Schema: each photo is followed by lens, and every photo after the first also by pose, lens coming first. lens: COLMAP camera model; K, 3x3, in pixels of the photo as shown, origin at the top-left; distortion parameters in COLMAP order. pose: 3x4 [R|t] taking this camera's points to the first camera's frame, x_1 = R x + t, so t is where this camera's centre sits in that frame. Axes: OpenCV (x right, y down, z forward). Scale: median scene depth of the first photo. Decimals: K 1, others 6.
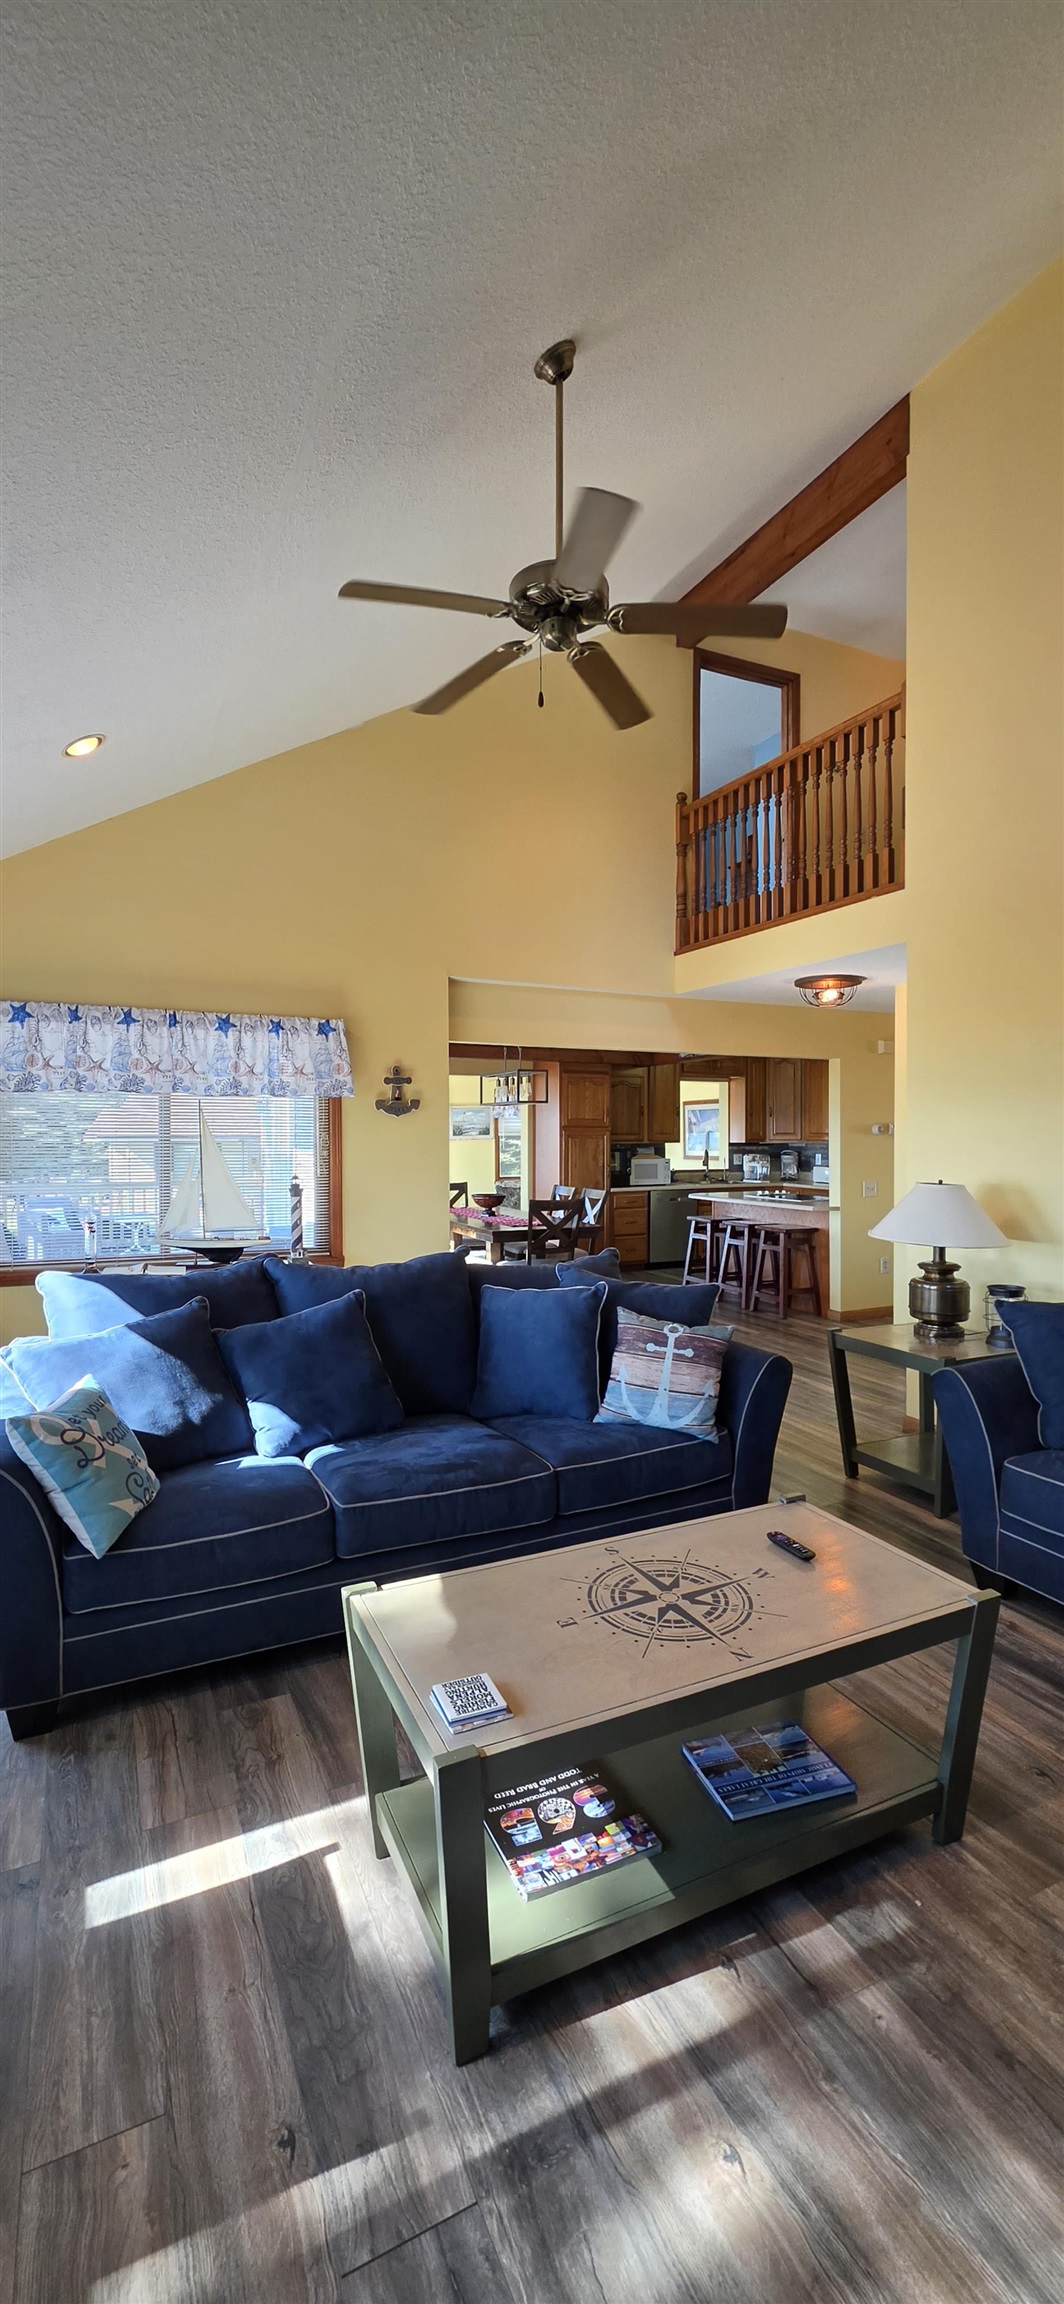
lens RADIAL K [[924.7, 0, 532.0], [0, 924.7, 1152.0], [0, 0, 1]] dist [-0.000649, -0.000090]
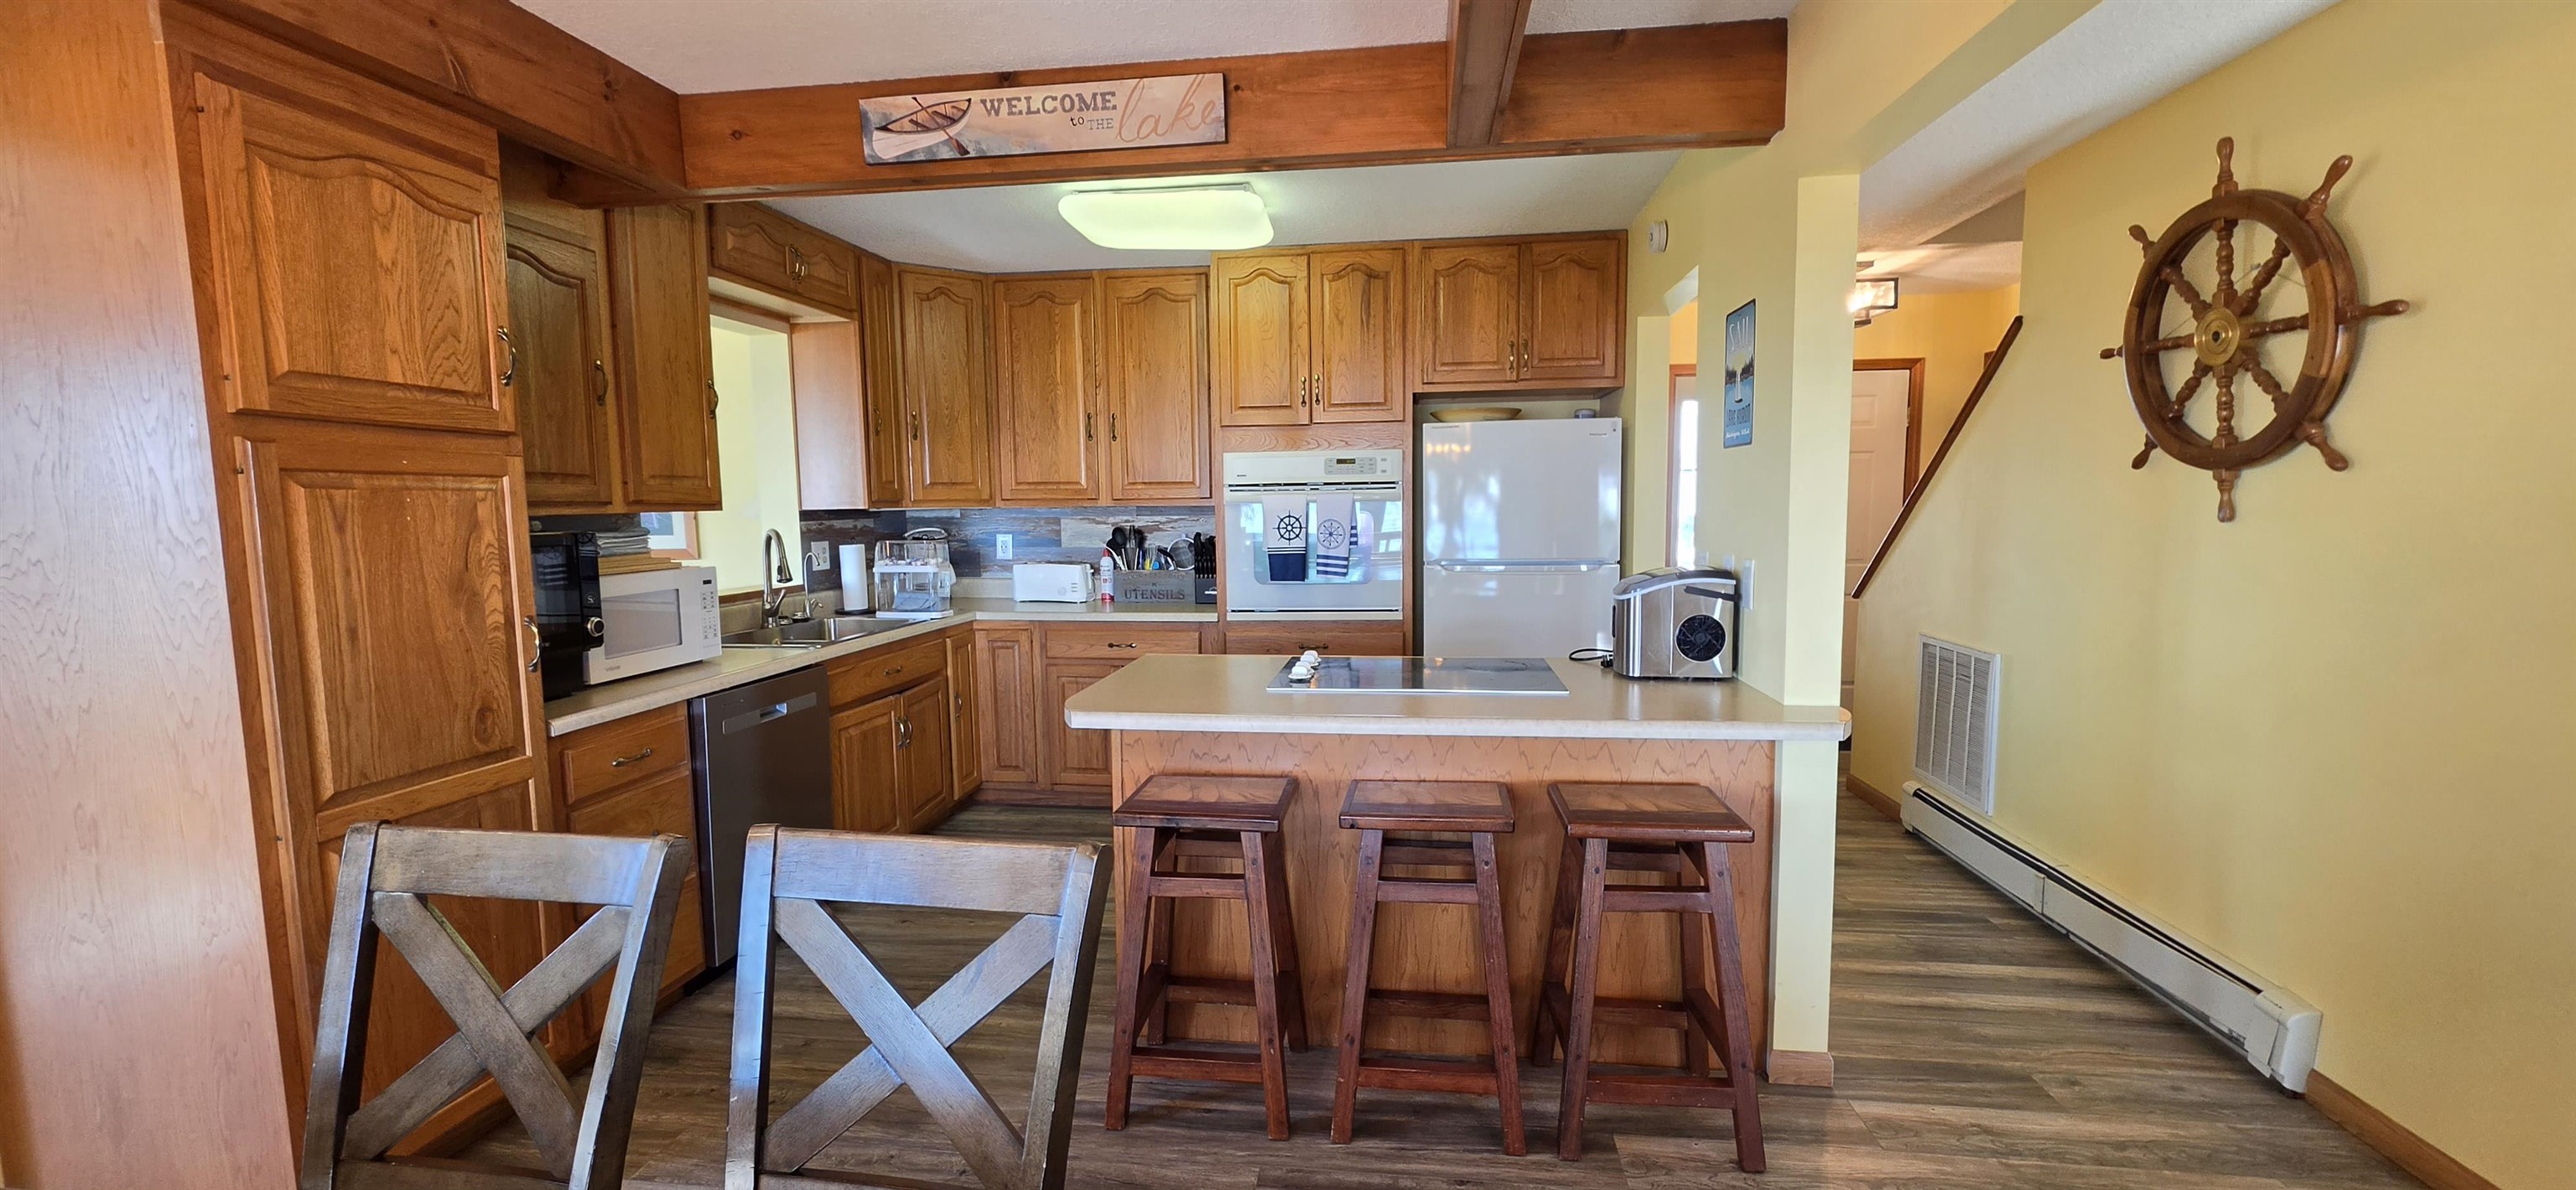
lens RADIAL K [[1033.9, 0, 1288.0], [0, 1033.9, 595.0], [0, 0, 1]] dist [-0.000649, -0.000090]
pose [[0.538870, -0.085219, 0.838067, -0.018683], [0.029350, 0.996165, 0.082424, -0.004808], [-0.841877, -0.019819, 0.539305, 0.677866]]
